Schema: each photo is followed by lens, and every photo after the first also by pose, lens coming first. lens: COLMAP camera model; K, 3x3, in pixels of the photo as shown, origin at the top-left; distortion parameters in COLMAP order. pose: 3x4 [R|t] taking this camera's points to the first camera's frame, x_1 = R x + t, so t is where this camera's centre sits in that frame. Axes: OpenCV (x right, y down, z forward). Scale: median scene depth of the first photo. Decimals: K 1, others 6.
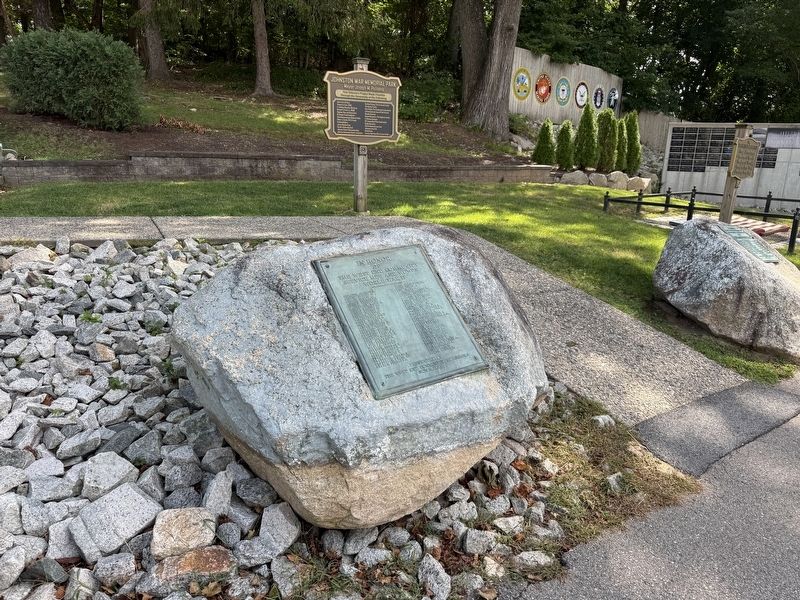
lens RADIAL K [[567.7, 0, 395.4], [0, 567.7, 305.4], [0, 0, 1]] dist [0.028639, -0.057398]
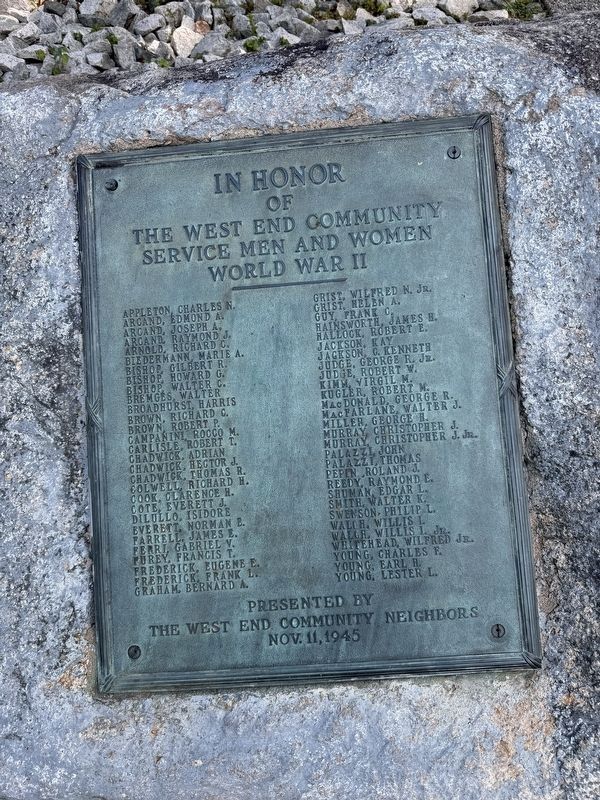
lens RADIAL K [[567.7, 0, 300.0], [0, 567.7, 400.0], [0, 0, 1]] dist [0.028639, -0.057398]
pose [[0.874459, 0.323483, -0.361498, 0.117041], [-0.087623, 0.838274, 0.538162, -0.146545], [0.477121, -0.438925, 0.761380, 0.768802]]
